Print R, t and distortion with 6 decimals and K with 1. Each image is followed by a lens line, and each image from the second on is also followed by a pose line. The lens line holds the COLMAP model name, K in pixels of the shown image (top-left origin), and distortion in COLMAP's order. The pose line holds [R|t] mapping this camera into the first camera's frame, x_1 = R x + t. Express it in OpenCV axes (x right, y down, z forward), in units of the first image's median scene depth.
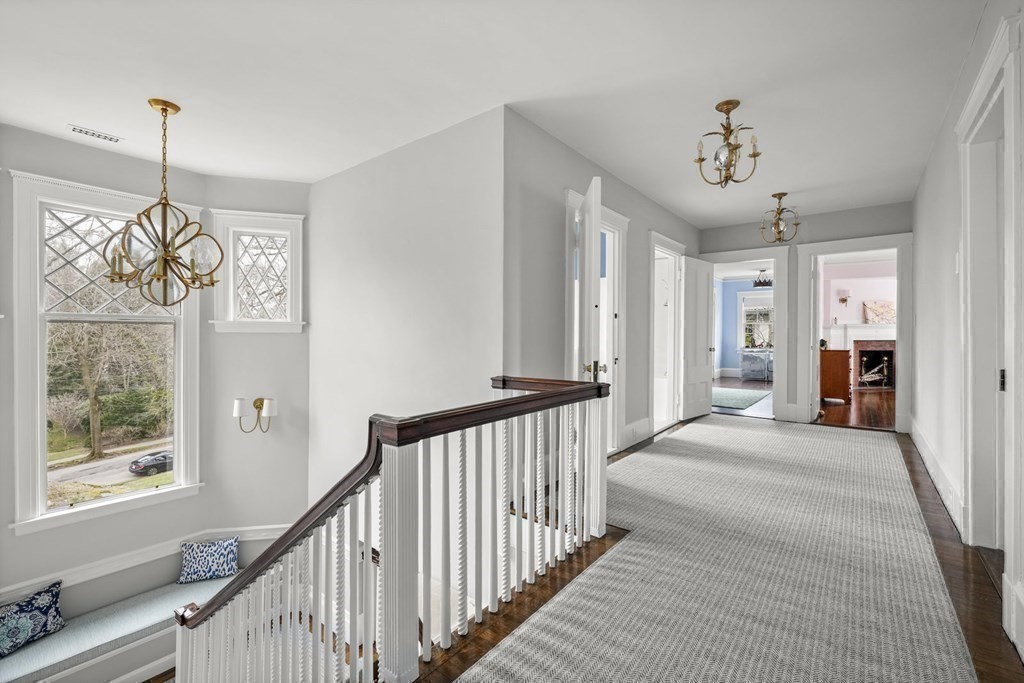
lens RADIAL K [[447.5, 0, 513.2], [0, 447.5, 333.9], [0, 0, 1]] dist [-0.000665, -0.000189]
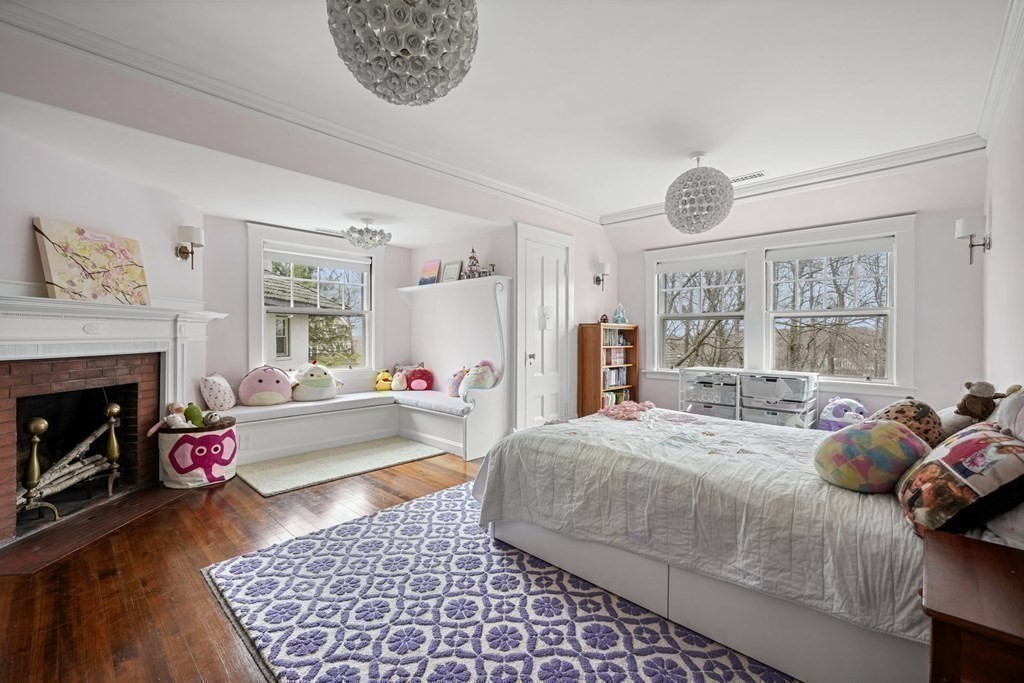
lens RADIAL K [[431.6, 0, 516.7], [0, 431.6, 338.9], [0, 0, 1]] dist [-0.003595, 0.000307]
pose [[0.089845, -0.008629, 0.995918, 0.484028], [-0.000716, 0.999962, 0.008729, -0.000357], [-0.995956, -0.001498, 0.089835, 0.602771]]
